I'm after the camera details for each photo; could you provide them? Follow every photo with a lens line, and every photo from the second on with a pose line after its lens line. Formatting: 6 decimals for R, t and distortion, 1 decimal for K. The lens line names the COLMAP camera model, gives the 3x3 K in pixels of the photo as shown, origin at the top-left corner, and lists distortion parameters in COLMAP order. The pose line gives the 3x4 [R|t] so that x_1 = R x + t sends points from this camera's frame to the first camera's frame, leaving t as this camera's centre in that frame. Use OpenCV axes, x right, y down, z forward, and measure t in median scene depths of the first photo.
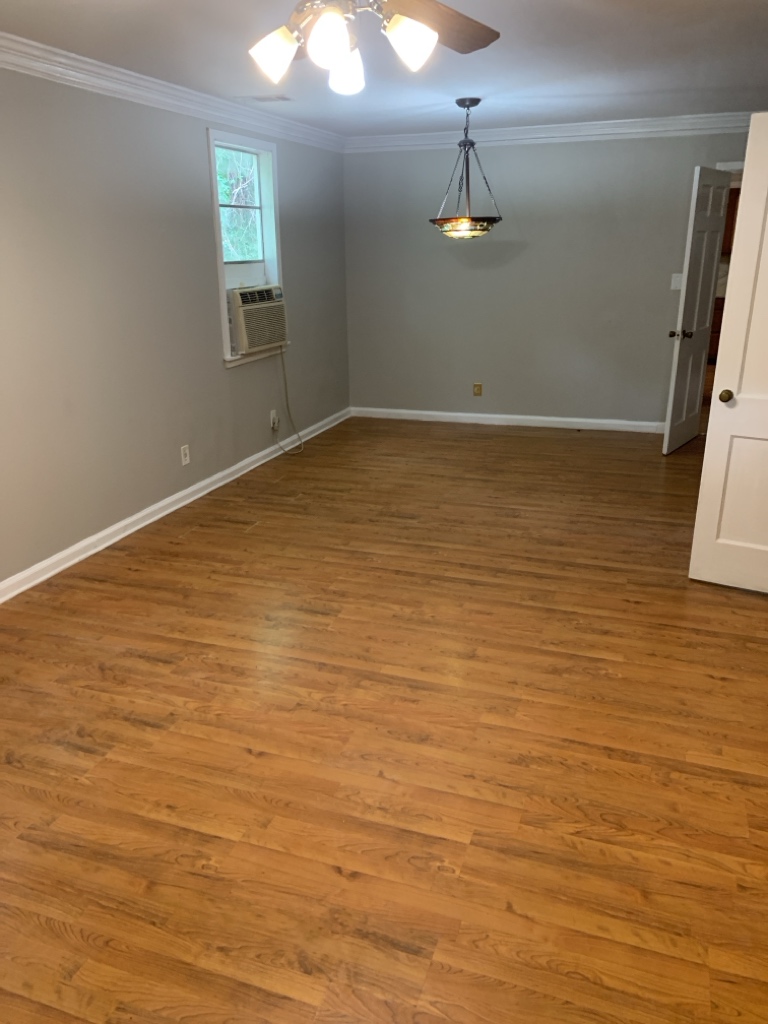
lens RADIAL K [[792.0, 0, 384.0], [0, 792.0, 512.0], [0, 0, 1]] dist [0.120806, -0.241993]
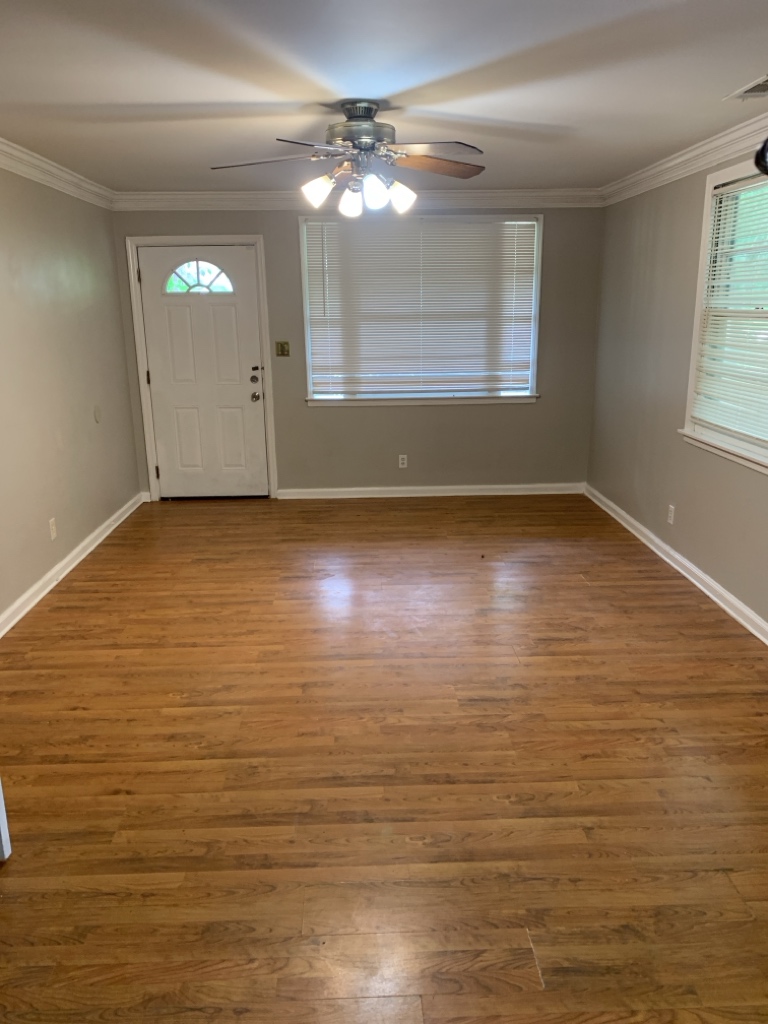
lens RADIAL K [[792.0, 0, 384.0], [0, 792.0, 512.0], [0, 0, 1]] dist [0.120806, -0.241993]
pose [[-0.931131, 0.115139, -0.346031, 0.320234], [-0.096882, 0.836657, 0.539090, -0.548680], [0.351579, 0.535488, -0.767883, 1.562848]]
